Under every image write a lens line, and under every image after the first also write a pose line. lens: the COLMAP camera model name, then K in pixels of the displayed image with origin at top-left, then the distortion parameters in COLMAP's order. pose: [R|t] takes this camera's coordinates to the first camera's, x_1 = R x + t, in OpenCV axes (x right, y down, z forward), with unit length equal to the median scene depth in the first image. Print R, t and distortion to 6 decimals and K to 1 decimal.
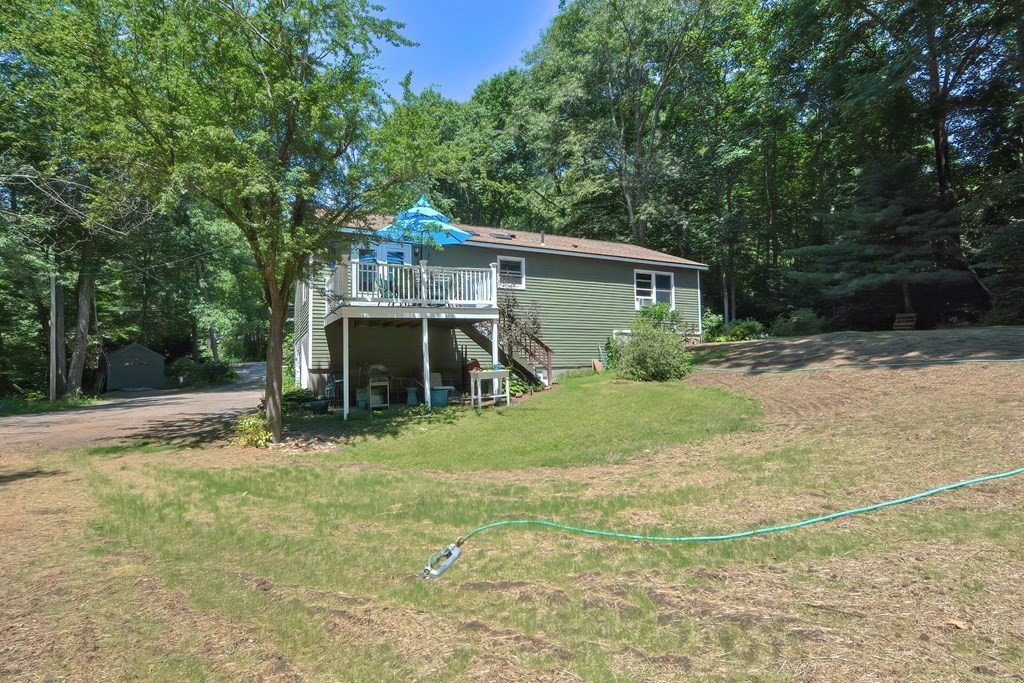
lens RADIAL K [[485.5, 0, 508.3], [0, 485.5, 339.9], [0, 0, 1]] dist [-0.015287, 0.000530]
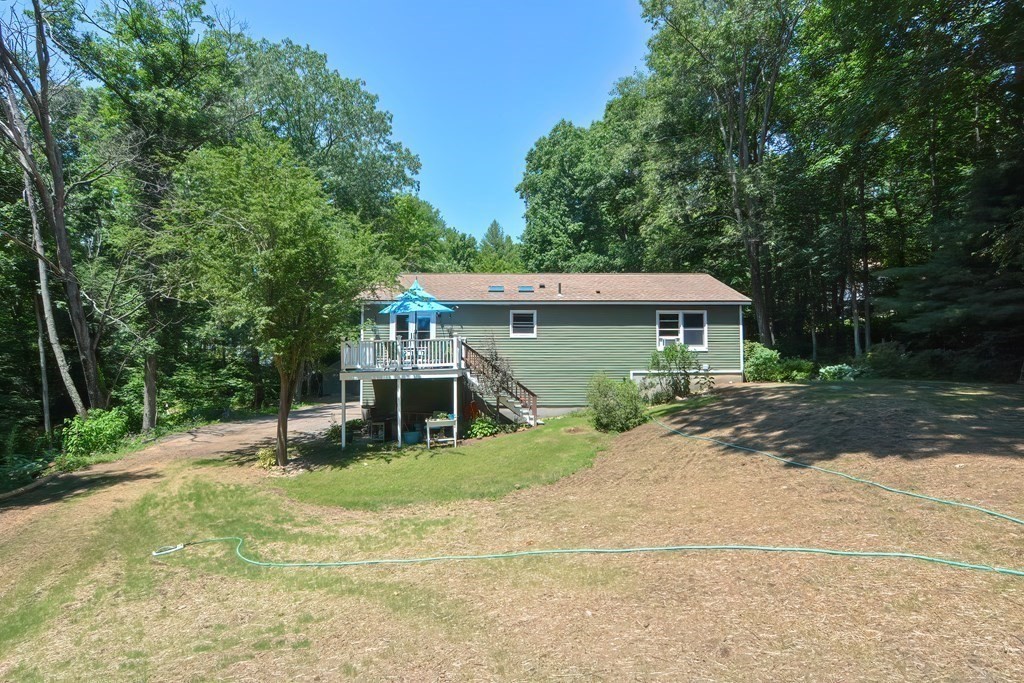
lens RADIAL K [[485.5, 0, 509.2], [0, 485.5, 345.8], [0, 0, 1]] dist [-0.015287, 0.000530]
pose [[0.909860, -0.005521, -0.414878, 0.633597], [0.013642, 0.999769, 0.016613, -0.145812], [0.414691, -0.020775, 0.909725, -0.104467]]
